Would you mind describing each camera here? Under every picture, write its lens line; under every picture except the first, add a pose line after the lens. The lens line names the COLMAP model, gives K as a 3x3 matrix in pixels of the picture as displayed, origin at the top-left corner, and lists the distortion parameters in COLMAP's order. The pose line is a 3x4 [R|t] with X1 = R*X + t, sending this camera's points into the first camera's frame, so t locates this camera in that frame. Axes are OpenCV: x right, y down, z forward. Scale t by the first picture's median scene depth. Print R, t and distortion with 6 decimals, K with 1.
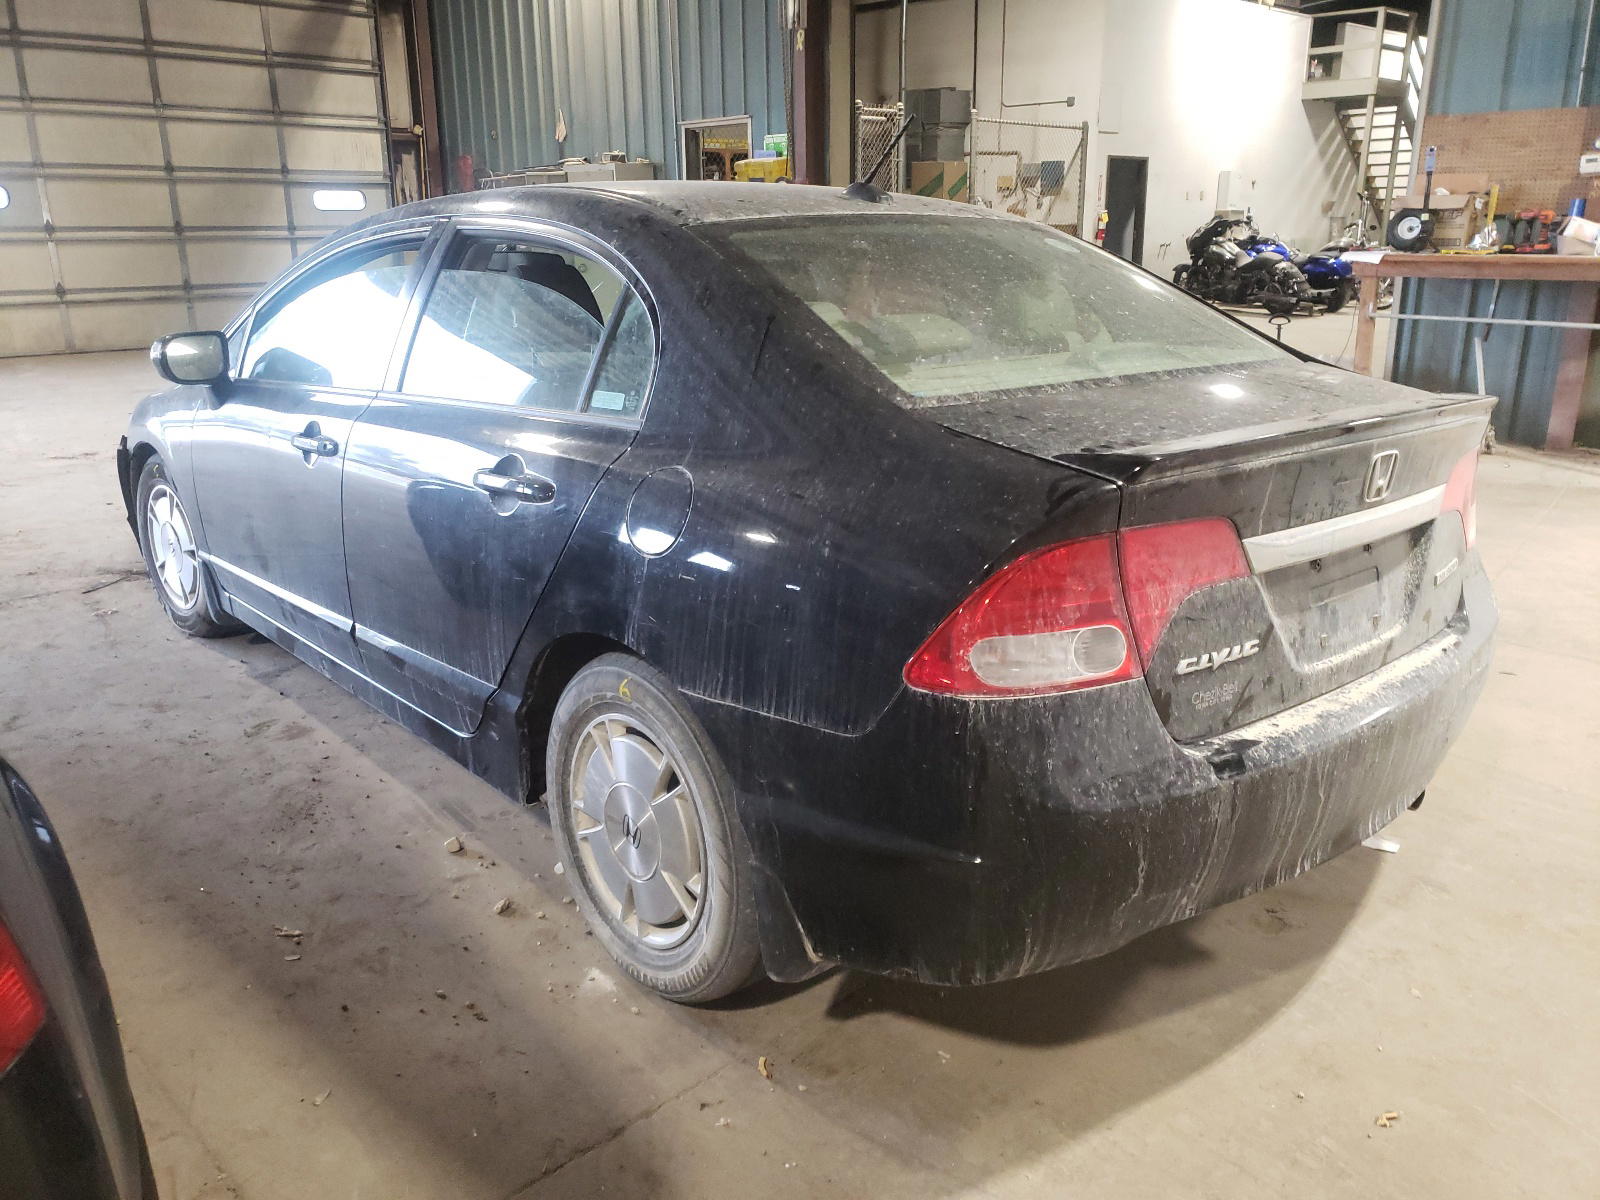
lens RADIAL K [[1259.1, 0, 797.4], [0, 1259.1, 605.1], [0, 0, 1]] dist [0.070817, -0.080784]
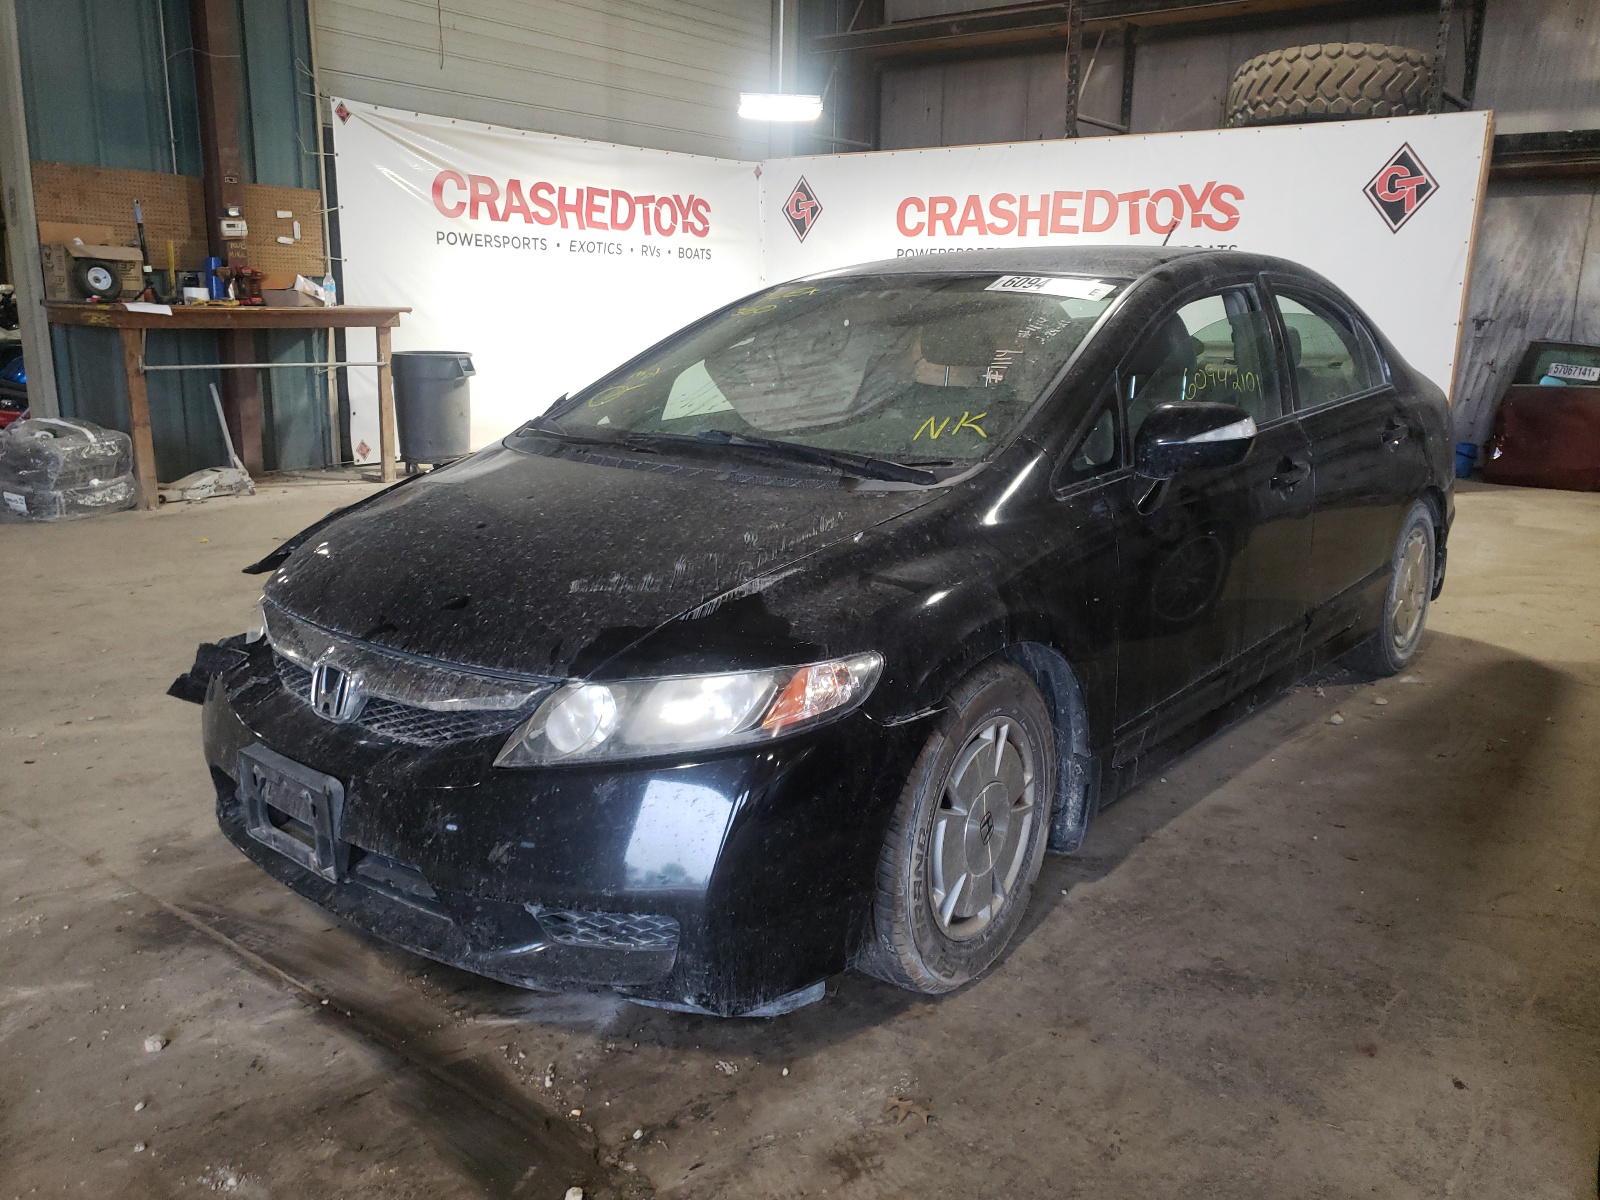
lens RADIAL K [[1259.1, 0, 796.9], [0, 1259.1, 594.4], [0, 0, 1]] dist [0.070817, -0.080784]
pose [[-0.176331, -0.221016, 0.959197, -0.658622], [0.253415, 0.931426, 0.261202, -0.208361], [-0.951151, 0.289133, -0.108230, 0.733876]]
